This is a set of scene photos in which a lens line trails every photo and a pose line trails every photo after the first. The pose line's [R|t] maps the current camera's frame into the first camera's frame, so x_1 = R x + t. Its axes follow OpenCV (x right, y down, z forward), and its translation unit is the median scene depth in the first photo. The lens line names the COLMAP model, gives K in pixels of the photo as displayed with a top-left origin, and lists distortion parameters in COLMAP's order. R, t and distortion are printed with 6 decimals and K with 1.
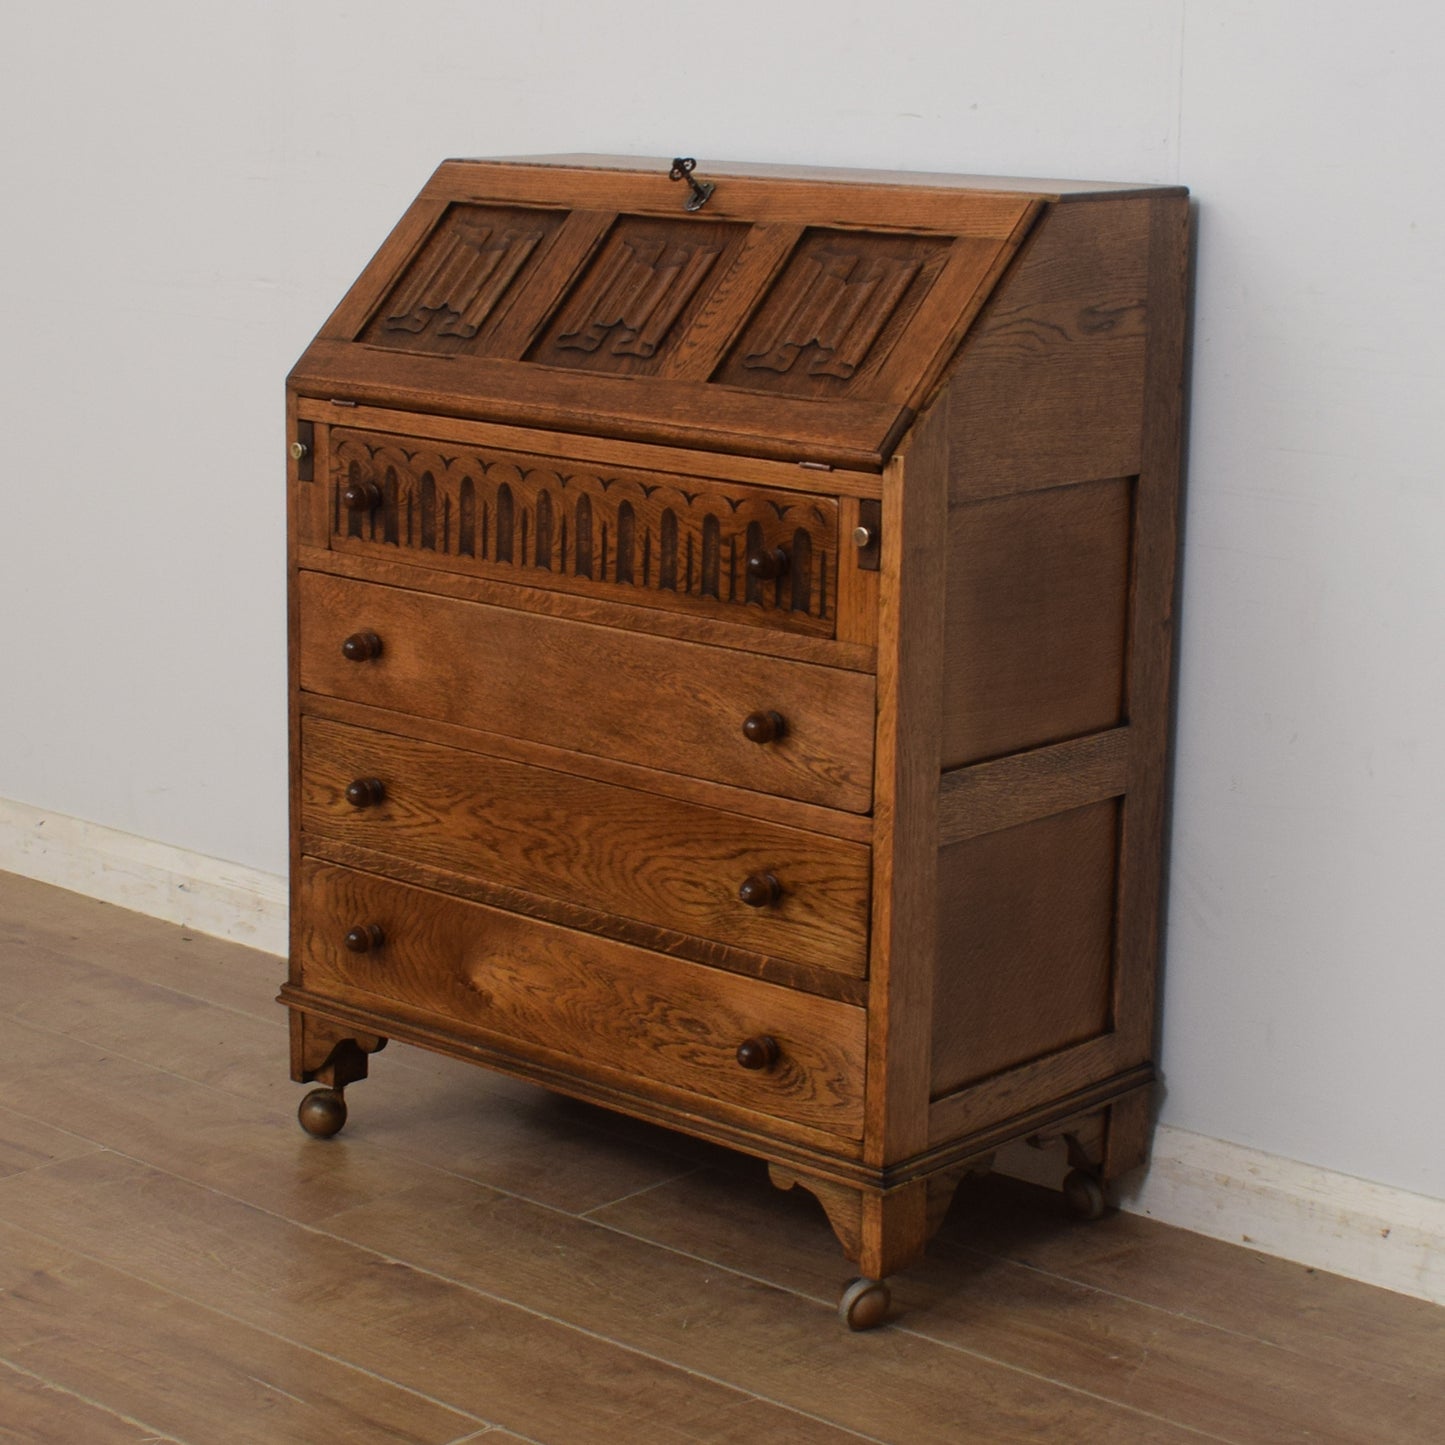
lens RADIAL K [[3199.1, 0, 757.6], [0, 3199.1, 702.3], [0, 0, 1]] dist [-0.062427, 0.000000]
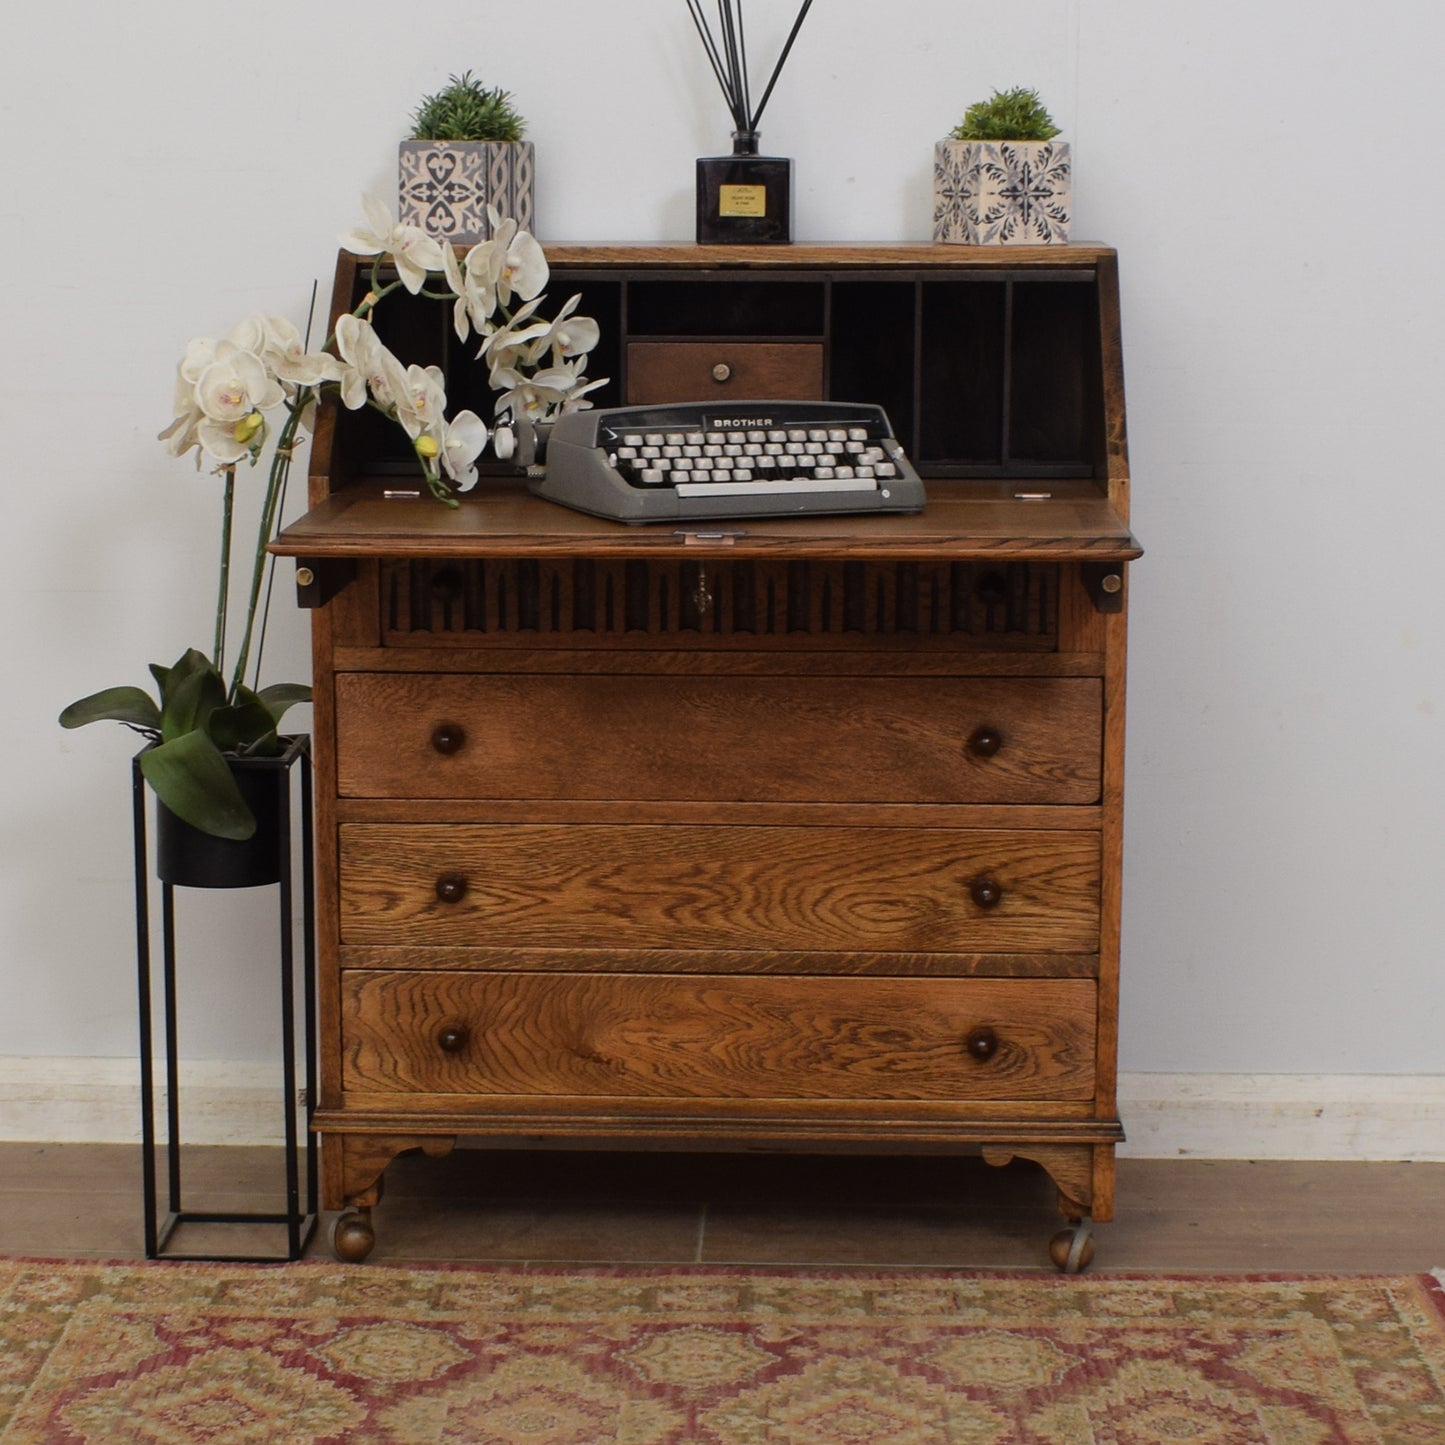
lens RADIAL K [[3401.8, 0, 720.1], [0, 3401.8, 791.1], [0, 0, 1]] dist [-0.077544, 0.000000]
pose [[0.782325, -0.131636, 0.608802, -0.746567], [0.142684, 0.989297, 0.030555, -0.022981], [-0.606308, 0.062962, 0.792734, 0.128451]]
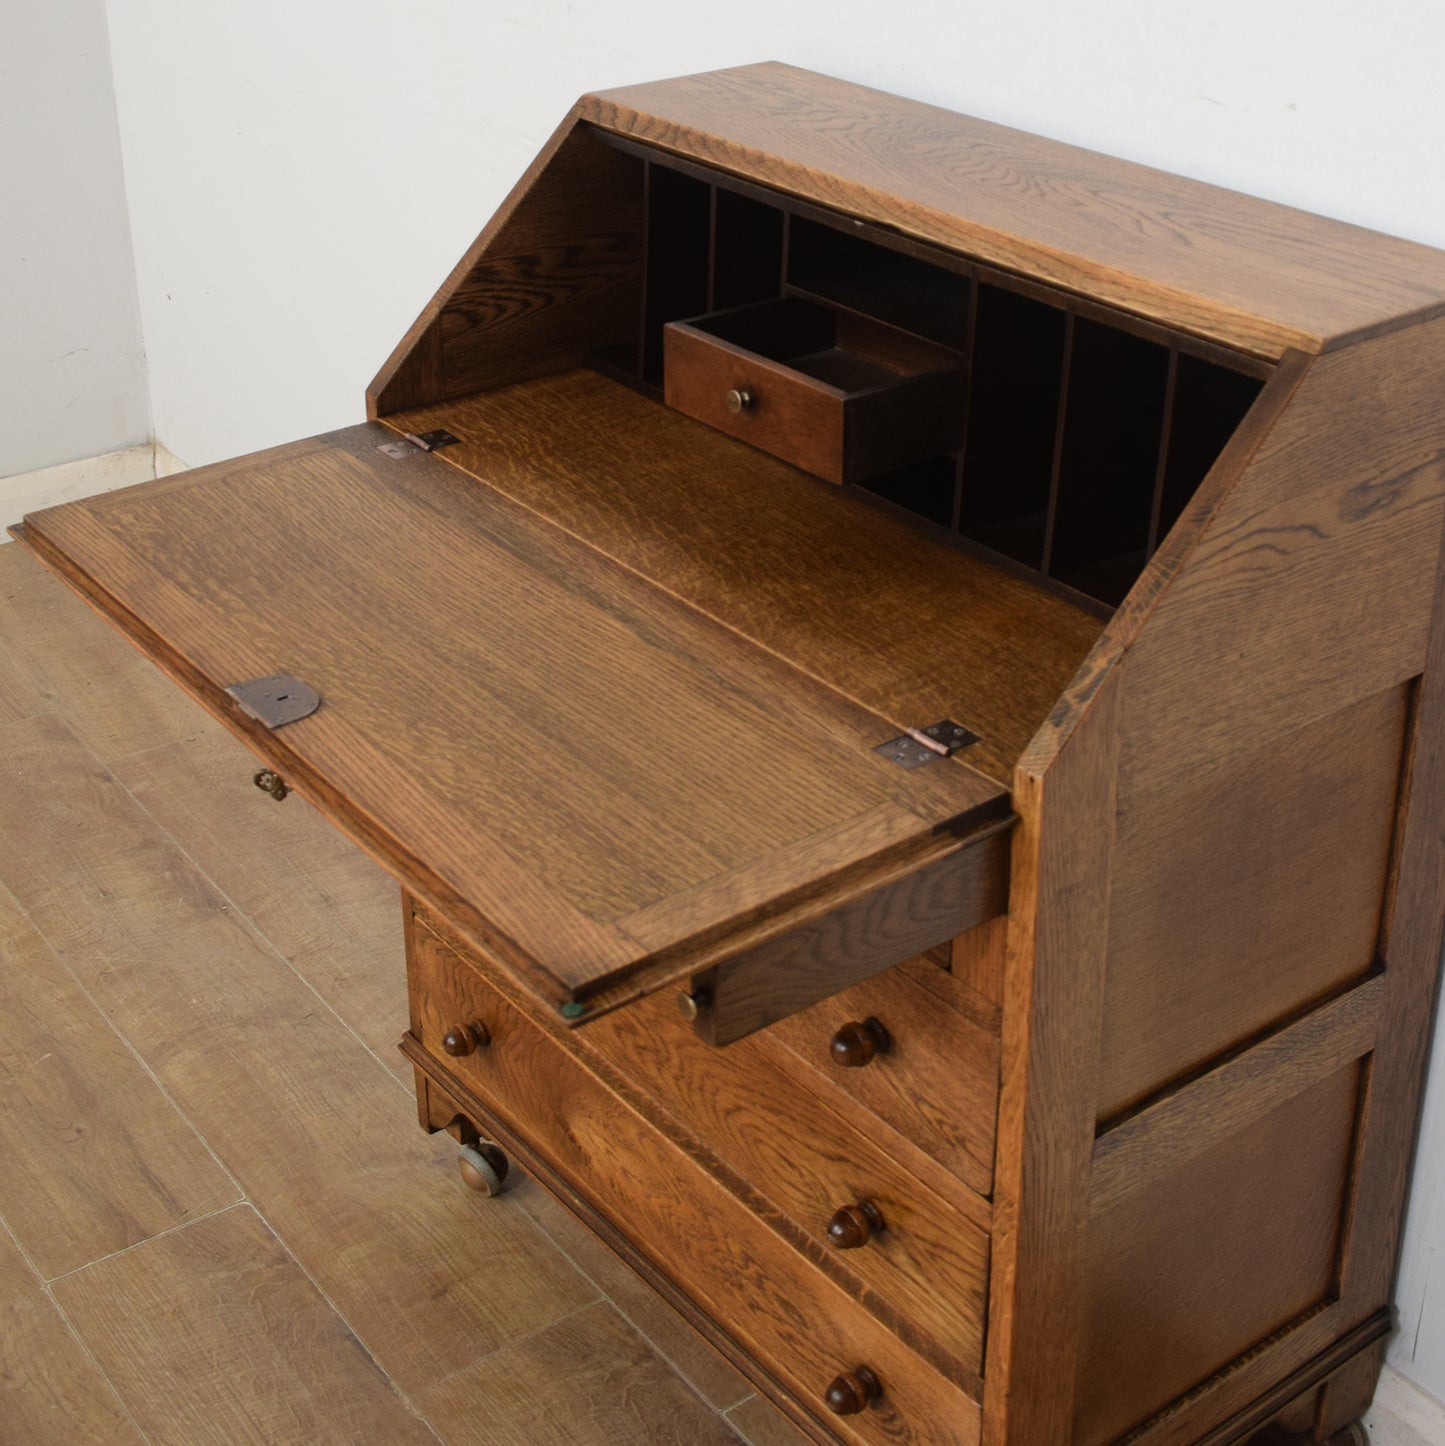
lens RADIAL K [[2274.9, 0, 835.8], [0, 2274.9, 484.7], [0, 0, 1]] dist [-0.084903, 0.000000]
pose [[0.985137, 0.057532, -0.161850, 0.069869], [-0.026088, 0.981423, 0.190074, -0.207051], [0.169778, -0.183027, 0.968337, 0.498196]]
